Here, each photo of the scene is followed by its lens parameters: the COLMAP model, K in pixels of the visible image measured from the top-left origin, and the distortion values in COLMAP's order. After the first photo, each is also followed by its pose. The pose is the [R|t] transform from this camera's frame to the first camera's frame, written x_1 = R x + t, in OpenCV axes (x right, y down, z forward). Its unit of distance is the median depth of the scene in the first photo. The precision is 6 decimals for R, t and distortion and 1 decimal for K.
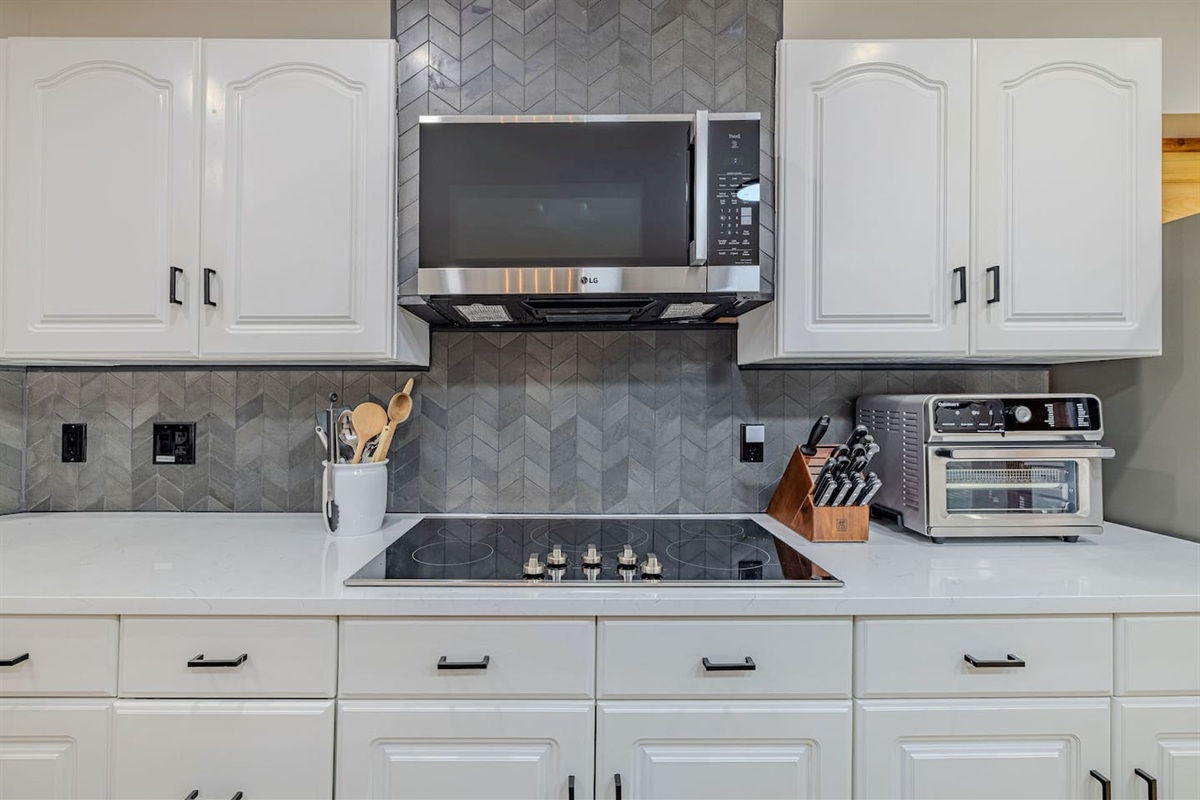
lens RADIAL K [[496.8, 0, 587.3], [0, 496.8, 408.6], [0, 0, 1]] dist [-0.004391, -0.000205]
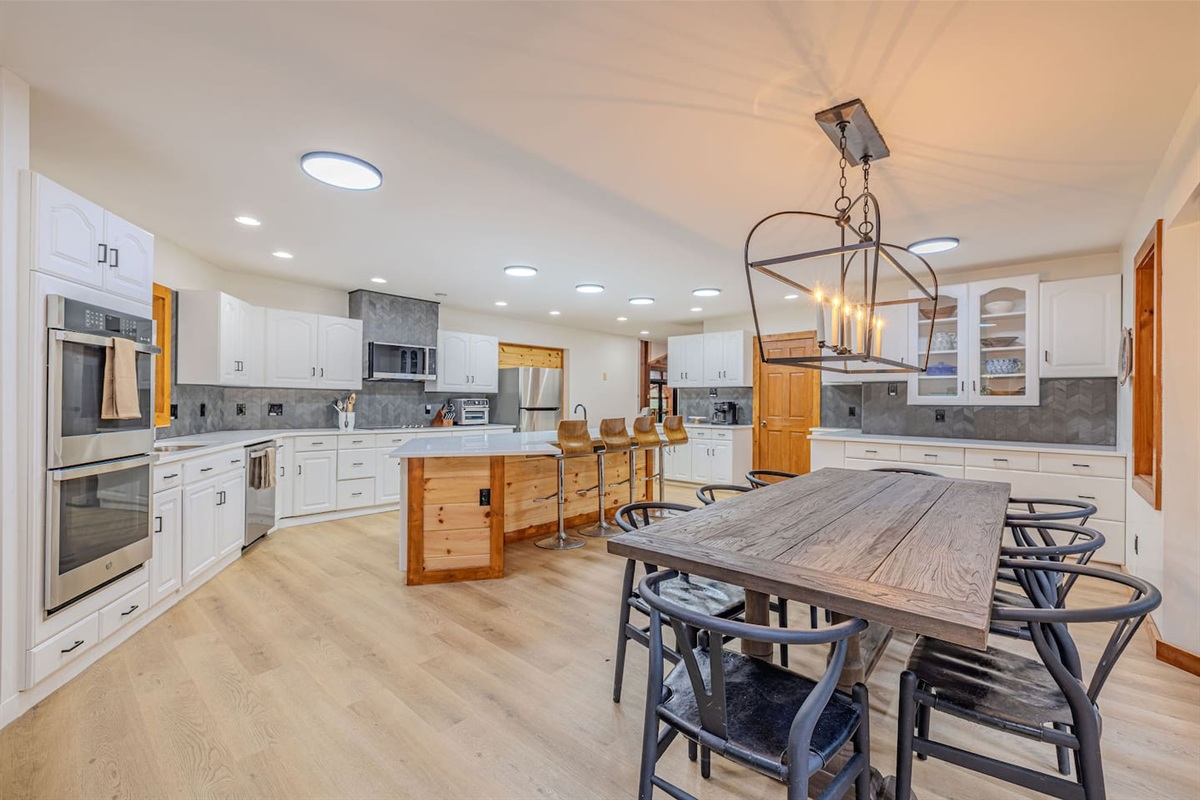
lens RADIAL K [[496.8, 0, 604.4], [0, 496.8, 409.0], [0, 0, 1]] dist [-0.004391, -0.000205]
pose [[0.664237, 0.000248, 0.747522, -1.914553], [-0.001651, 0.999998, 0.001136, 0.057645], [-0.747520, -0.001989, 0.664237, -3.081680]]
